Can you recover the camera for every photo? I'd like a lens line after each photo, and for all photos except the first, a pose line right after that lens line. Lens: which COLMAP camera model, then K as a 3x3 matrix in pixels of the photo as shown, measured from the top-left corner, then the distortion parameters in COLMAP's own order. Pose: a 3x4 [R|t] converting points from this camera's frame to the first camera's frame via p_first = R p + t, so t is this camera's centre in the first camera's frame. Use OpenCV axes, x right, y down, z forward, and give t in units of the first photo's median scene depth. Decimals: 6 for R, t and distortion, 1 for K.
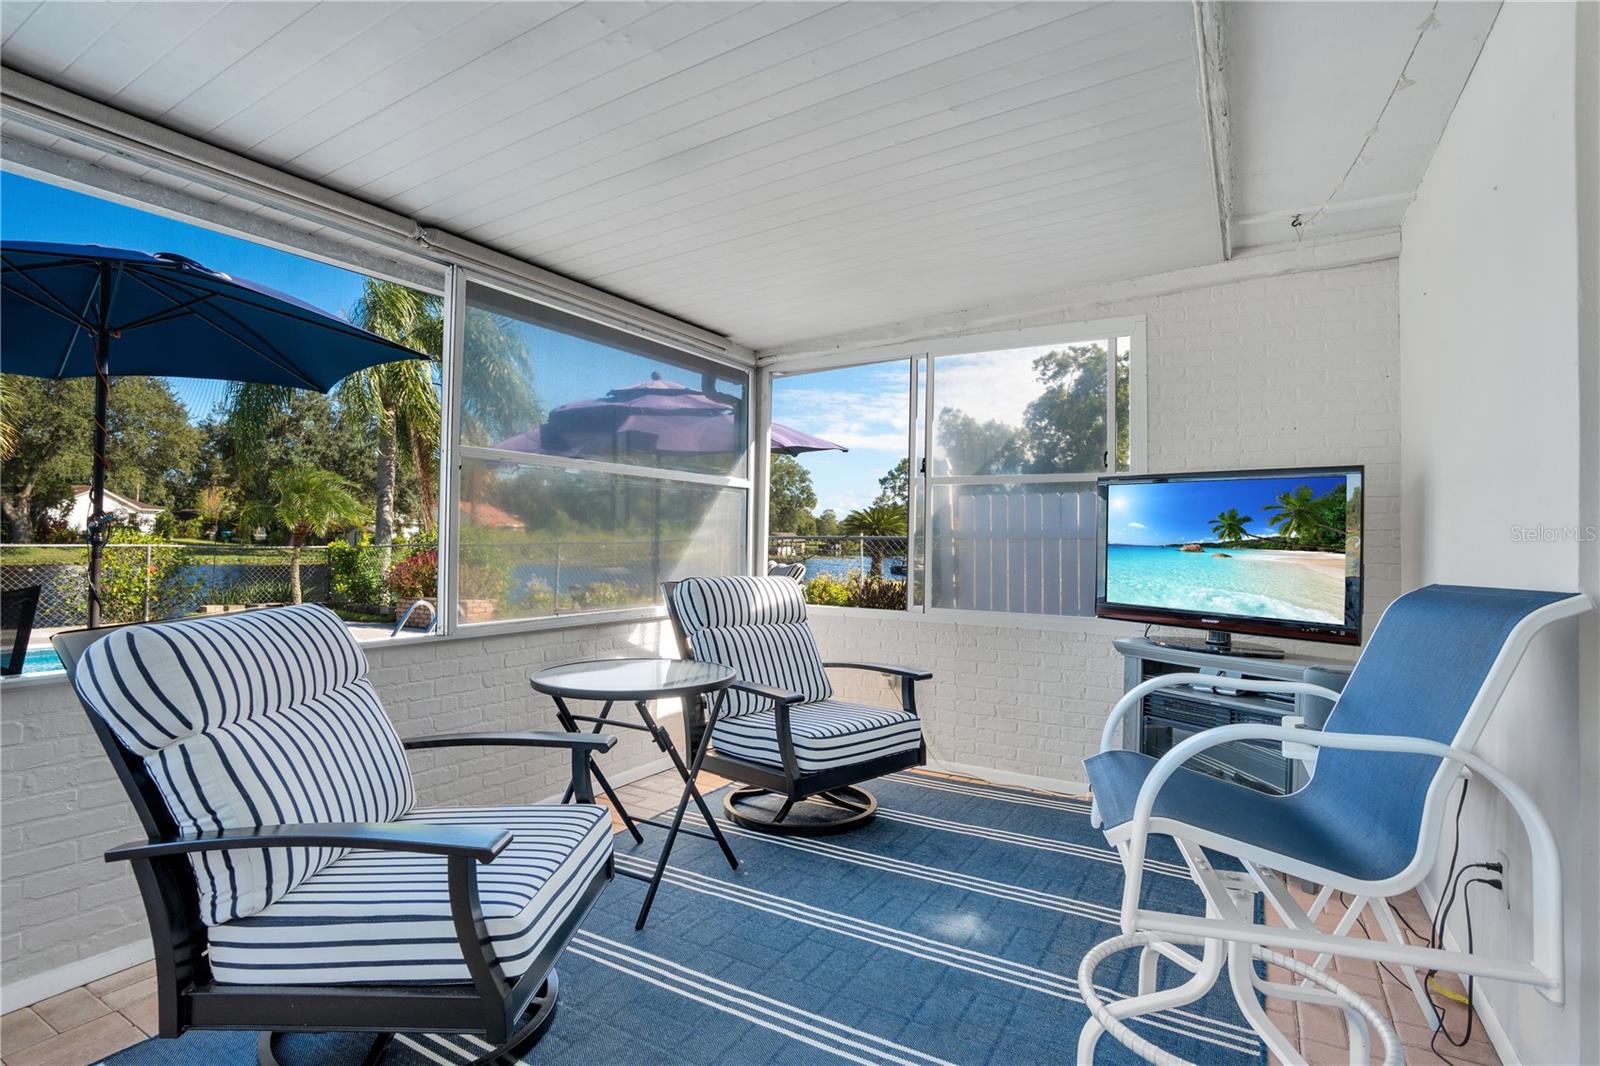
lens RADIAL K [[797.7, 0, 800.0], [0, 797.7, 533.0], [0, 0, 1]] dist [-0.079532, 0.035738]
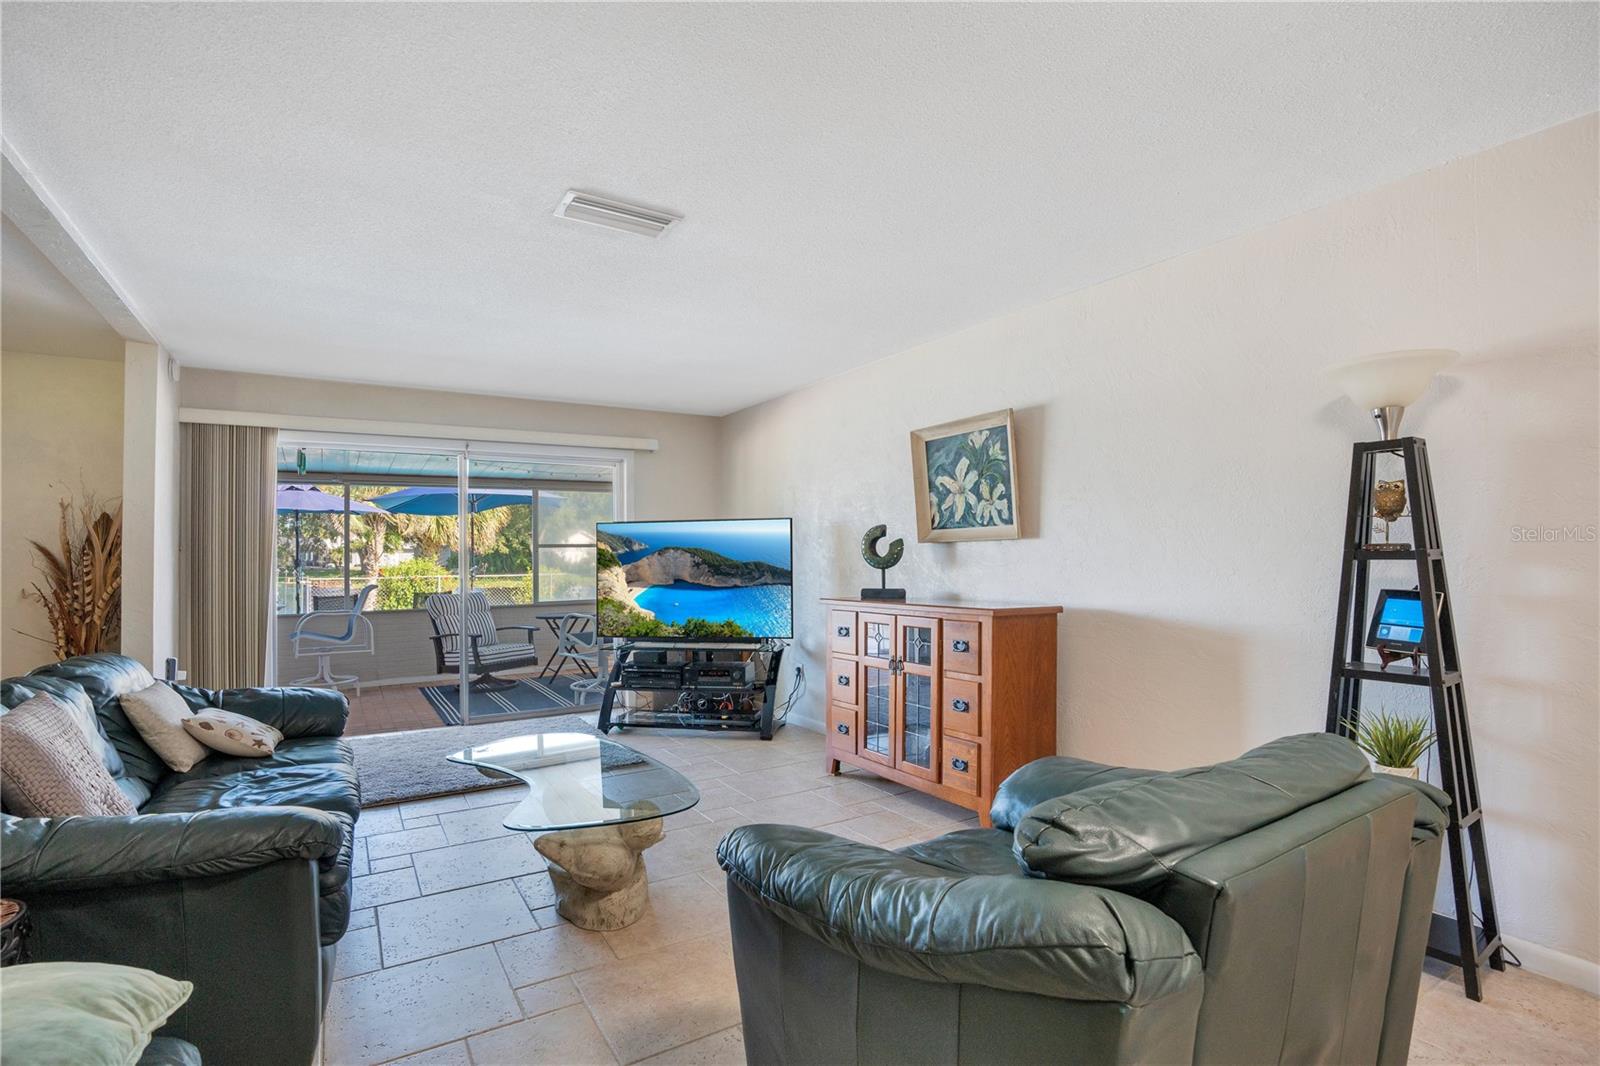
lens RADIAL K [[783.4, 0, 800.0], [0, 783.4, 533.0], [0, 0, 1]] dist [-0.113729, -0.000008]
pose [[0.882948, -0.040428, -0.467727, 1.955927], [0.028247, 0.999055, -0.033030, -0.022961], [0.468620, 0.015952, 0.883256, -1.247180]]
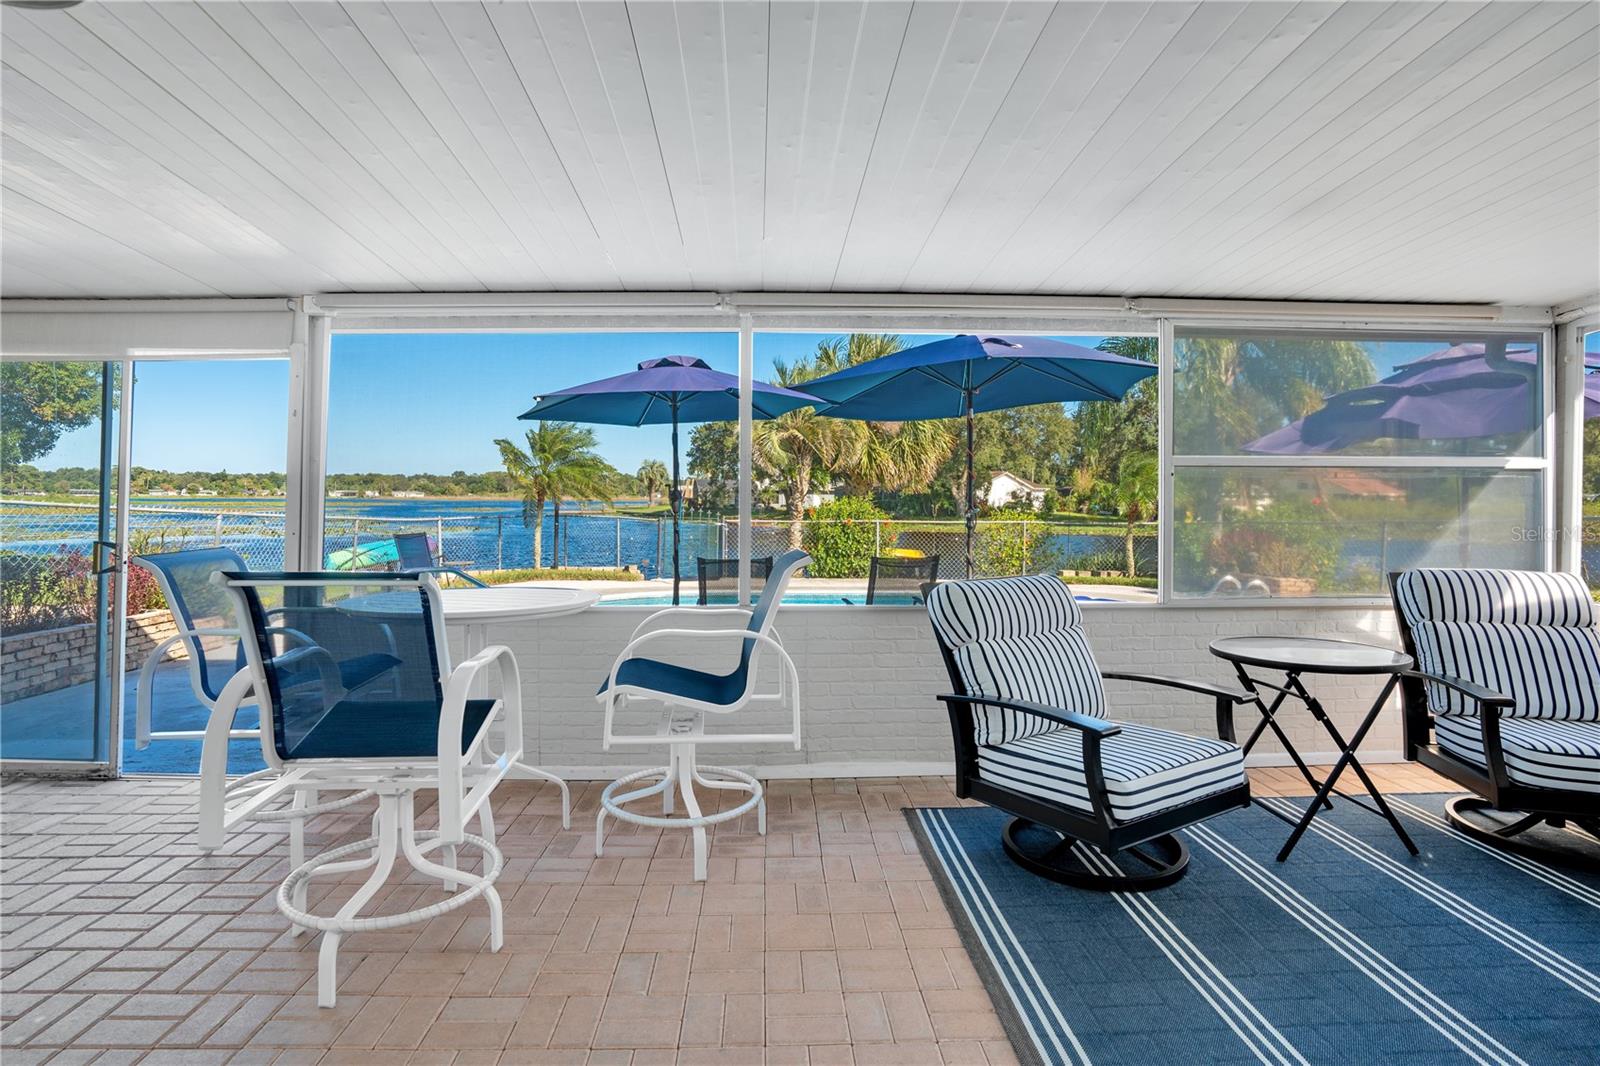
lens RADIAL K [[797.7, 0, 800.0], [0, 797.7, 533.0], [0, 0, 1]] dist [-0.079532, 0.035738]
pose [[0.540932, 0.017234, -0.840890, 0.316246], [0.012728, 0.999508, 0.028673, -0.032055], [0.840970, -0.026213, 0.540446, -0.202789]]
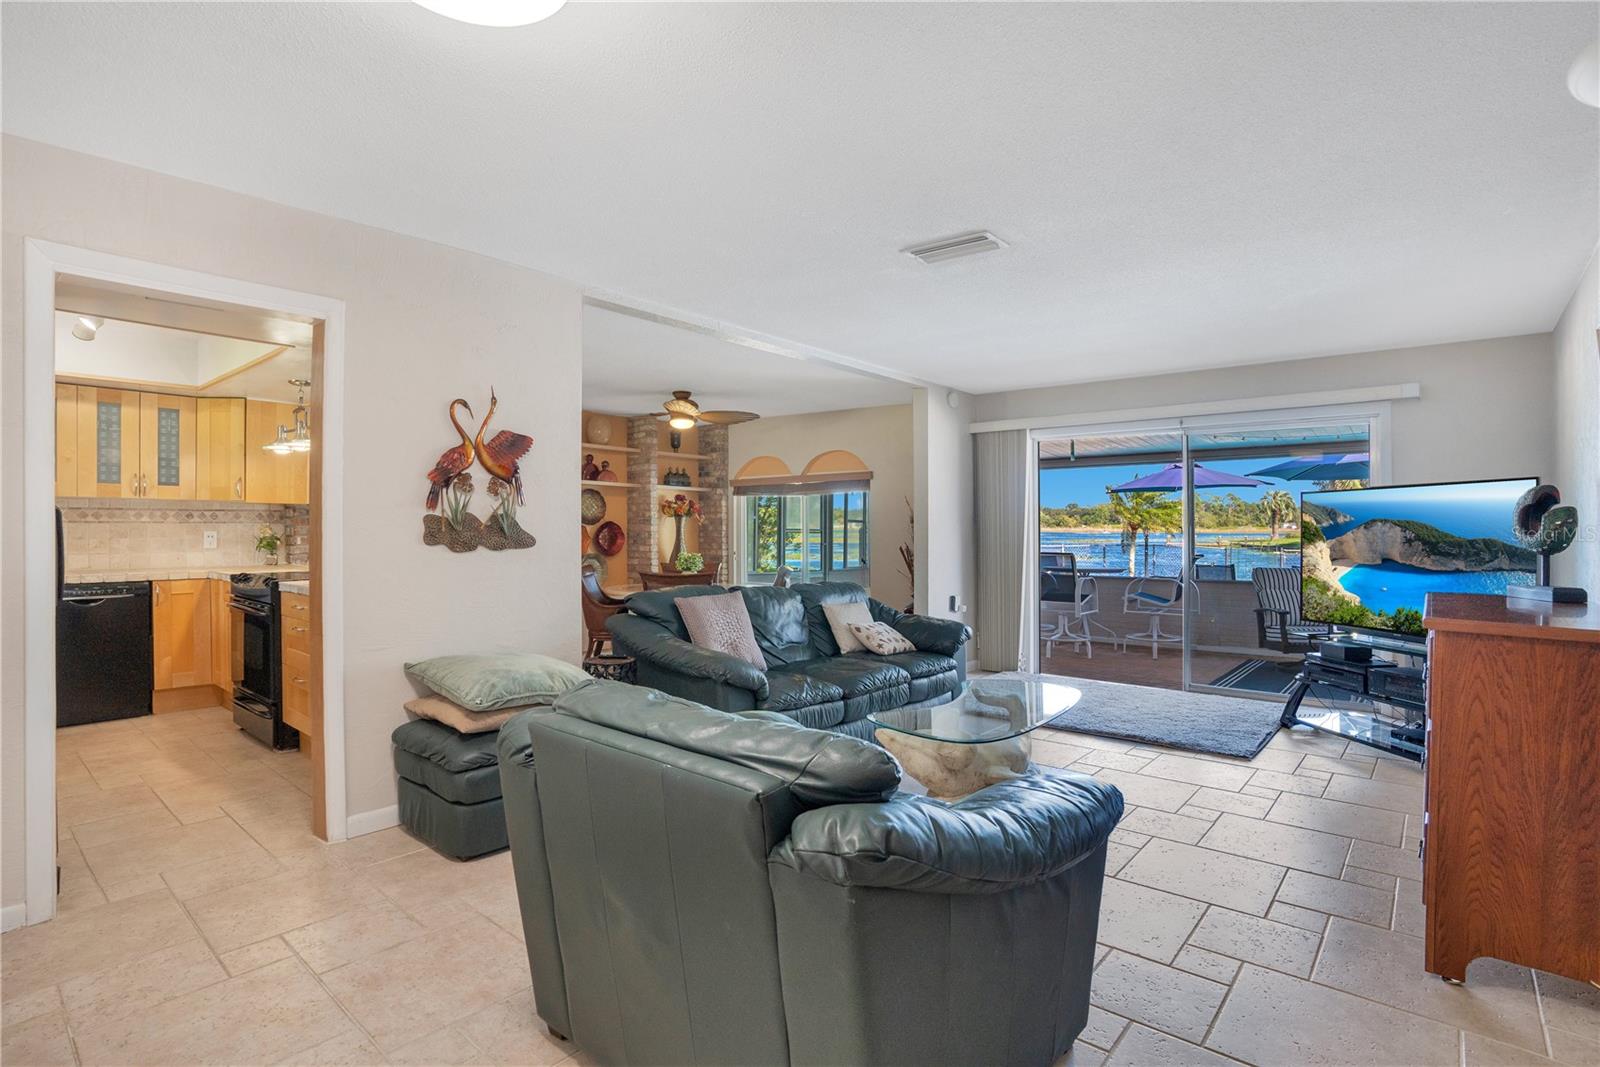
lens RADIAL K [[797.7, 0, 800.0], [0, 797.7, 533.5], [0, 0, 1]] dist [-0.079532, 0.035738]
pose [[-0.168205, -0.015837, -0.985625, 2.502489], [0.001870, 0.999864, -0.016384, -0.008423], [0.985750, -0.004599, -0.168152, -0.593749]]
